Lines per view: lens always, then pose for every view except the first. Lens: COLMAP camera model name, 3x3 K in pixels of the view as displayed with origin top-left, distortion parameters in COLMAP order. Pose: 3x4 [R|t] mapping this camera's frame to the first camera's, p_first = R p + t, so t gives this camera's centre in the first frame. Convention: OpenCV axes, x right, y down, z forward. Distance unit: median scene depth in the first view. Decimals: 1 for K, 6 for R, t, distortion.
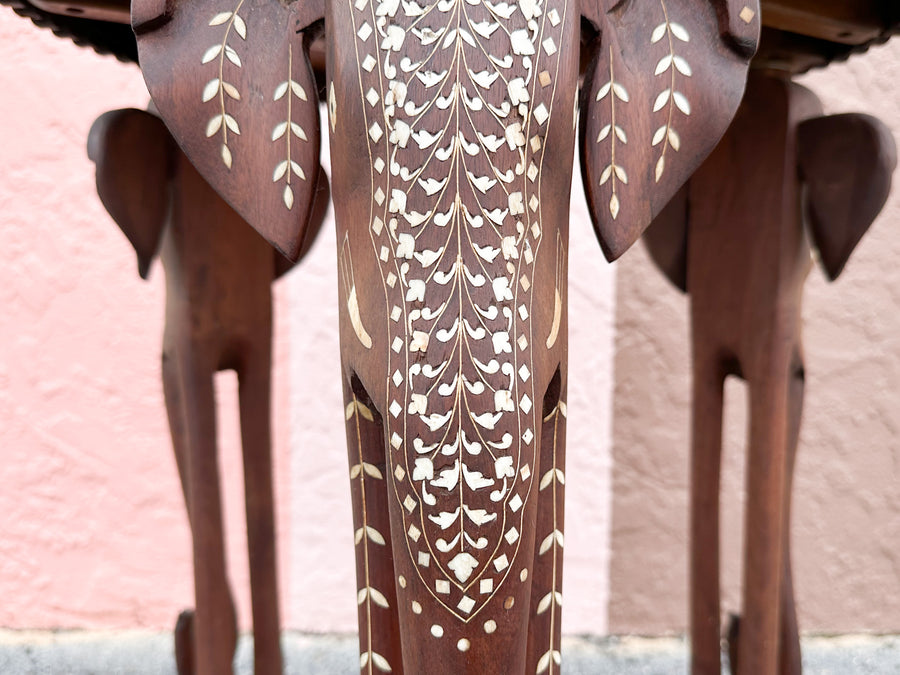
lens RADIAL K [[792.7, 0, 479.8], [0, 792.7, 380.9], [0, 0, 1]] dist [0.060214, -0.156812]
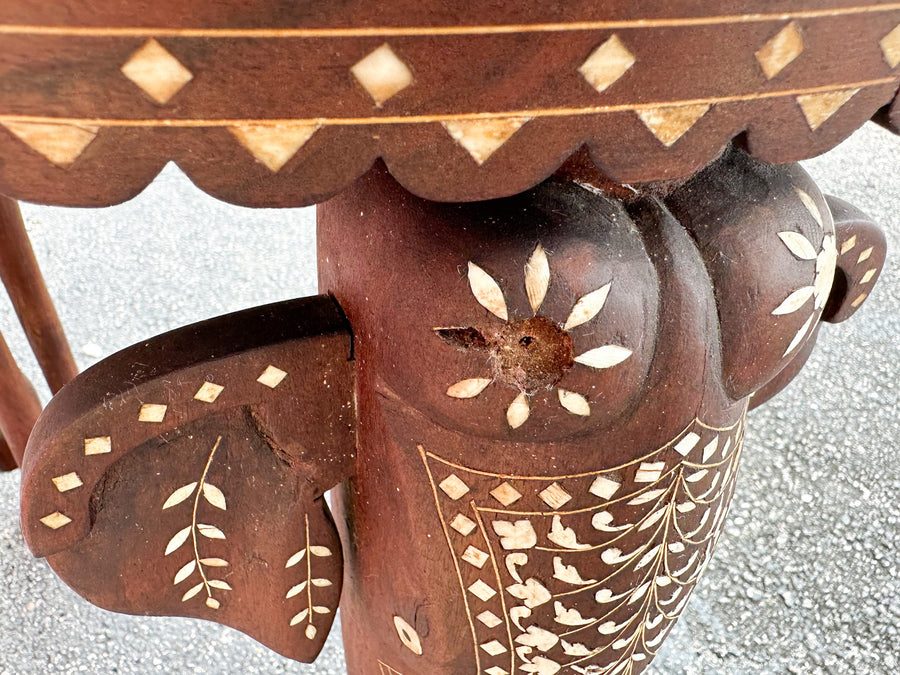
lens RADIAL K [[757.7, 0, 408.0], [0, 757.7, 327.6], [0, 0, 1]] dist [-0.004532, -0.005665]
pose [[0.947858, -0.179923, 0.263046, -0.333367], [-0.015255, 0.798827, 0.601367, -1.041068], [-0.318328, -0.574023, 0.754430, 0.670404]]
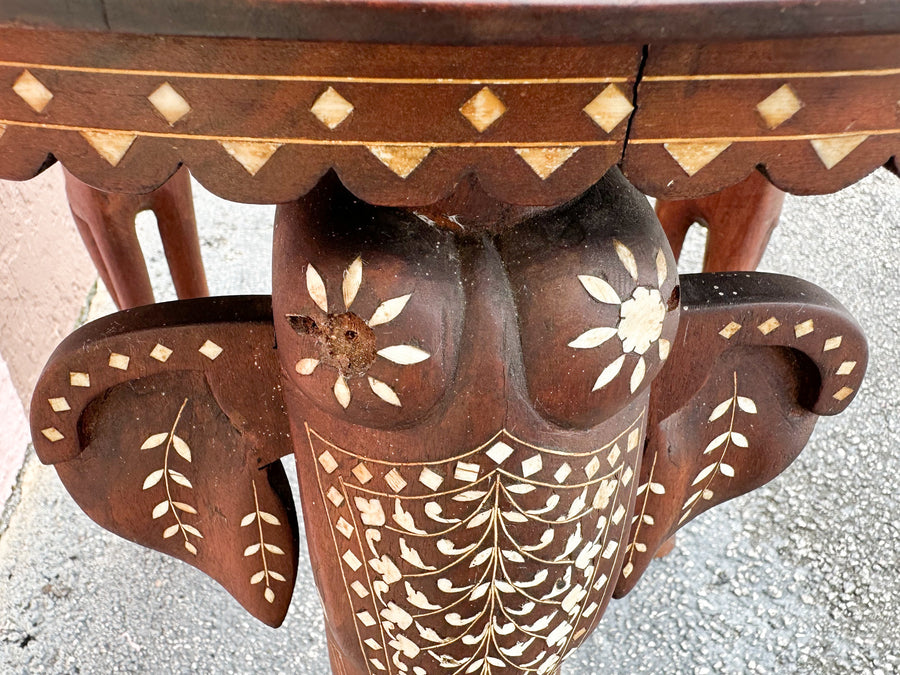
lens RADIAL K [[768.1, 0, 400.9], [0, 768.1, 377.4], [0, 0, 1]] dist [-0.001932, -0.002919]
pose [[0.999805, -0.015334, 0.012409, -0.113002], [0.005280, 0.814141, 0.580644, -1.069521], [-0.019006, -0.580465, 0.814063, 0.496110]]
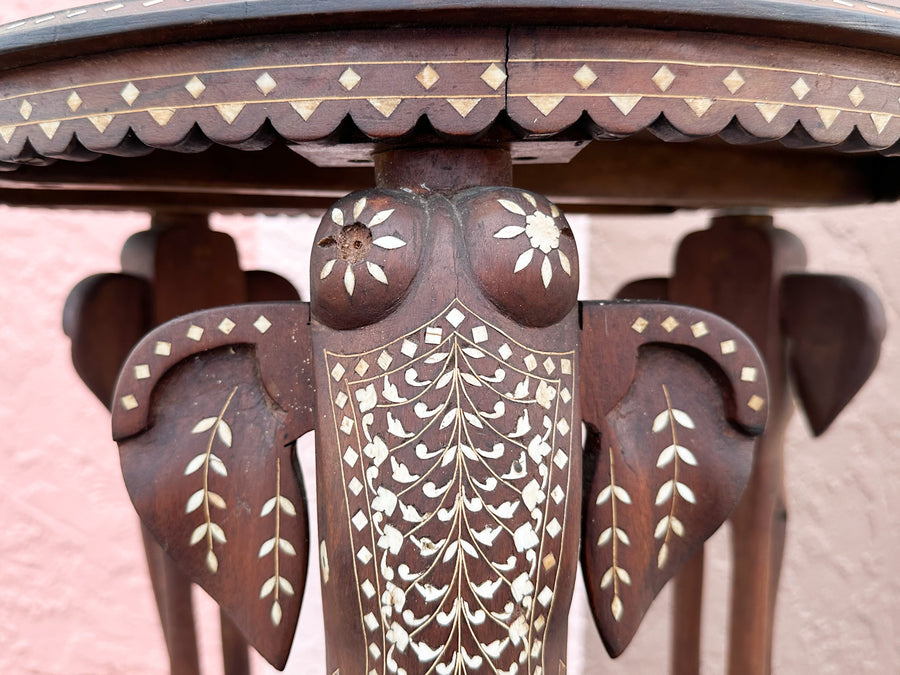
lens RADIAL K [[773.5, 0, 426.4], [0, 773.5, 339.2], [0, 0, 1]] dist [0.145382, -0.317413]
pose [[0.999749, -0.007894, -0.020975, -0.042475], [0.008039, 0.999944, 0.006821, -0.647823], [0.020920, -0.006988, 0.999757, 0.068779]]
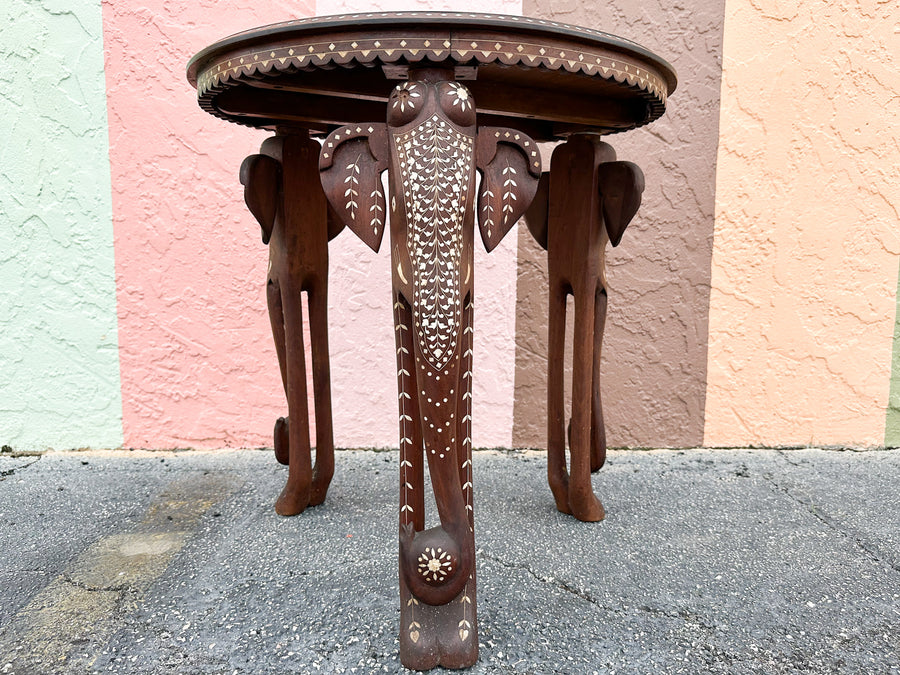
lens RADIAL K [[649.3, 0, 463.9], [0, 649.3, 351.5], [0, 0, 1]] dist [0.090148, -0.129519]
pose [[0.998846, -0.004136, 0.047849, -0.041922], [0.000147, 0.996544, 0.083071, 0.009453], [-0.048027, -0.082968, 0.995394, -1.605776]]
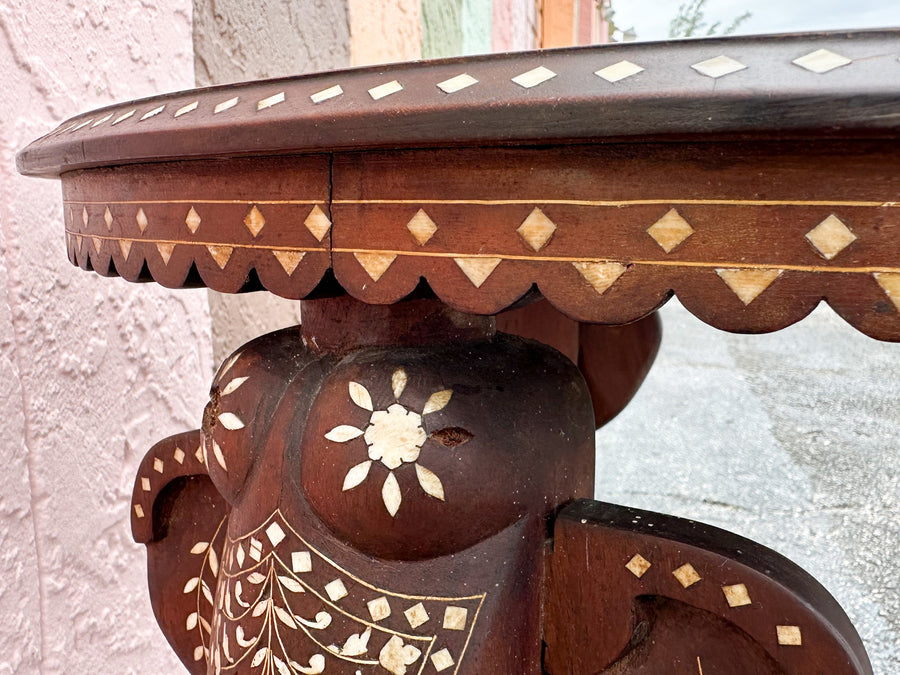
lens RADIAL K [[882.3, 0, 409.1], [0, 882.3, 382.9], [0, 0, 1]] dist [0.002895, -0.000452]
pose [[0.778640, 0.123720, -0.615153, 0.524317], [-0.048370, 0.989287, 0.137740, -0.910270], [0.625603, -0.077495, 0.776283, 0.438834]]
